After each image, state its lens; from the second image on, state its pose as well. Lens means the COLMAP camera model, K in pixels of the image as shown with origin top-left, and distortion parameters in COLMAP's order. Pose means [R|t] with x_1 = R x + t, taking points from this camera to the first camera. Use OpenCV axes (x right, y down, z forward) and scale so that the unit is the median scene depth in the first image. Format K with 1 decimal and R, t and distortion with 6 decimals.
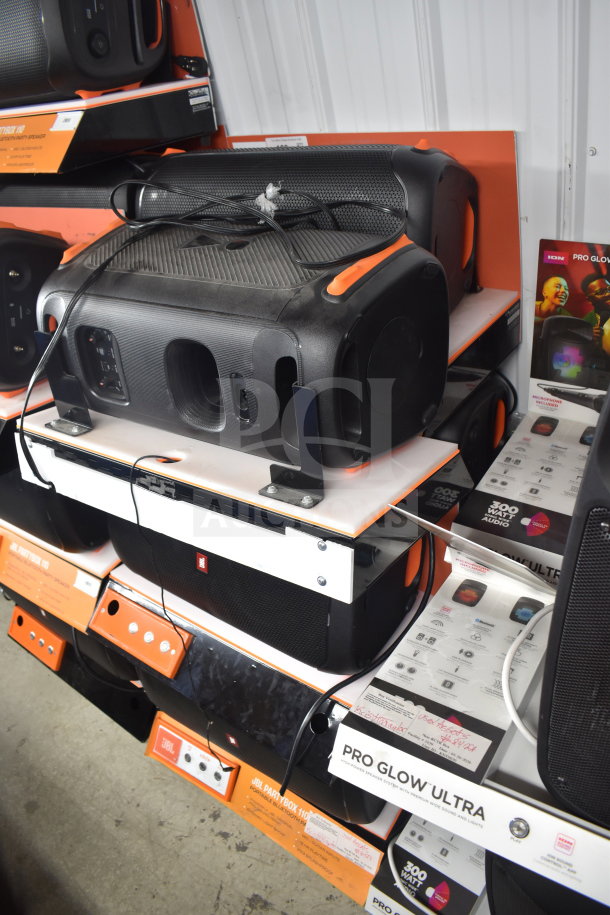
lens RADIAL K [[713.0, 0, 306.6], [0, 713.0, 456.2], [0, 0, 1]] dist [-0.091500, 0.004820]
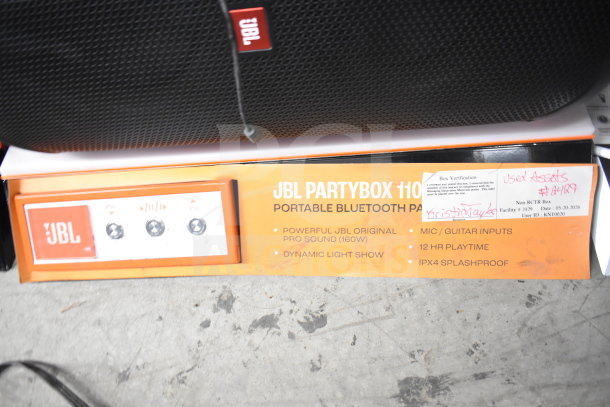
lens RADIAL K [[475.3, 0, 306.3], [0, 475.3, 204.6], [0, 0, 1]] dist [-0.091500, 0.004820]
pose [[0.831171, -0.384952, 0.401207, -0.197333], [0.307401, 0.919413, 0.245327, 0.408129], [-0.463314, -0.080577, 0.882523, 0.718901]]
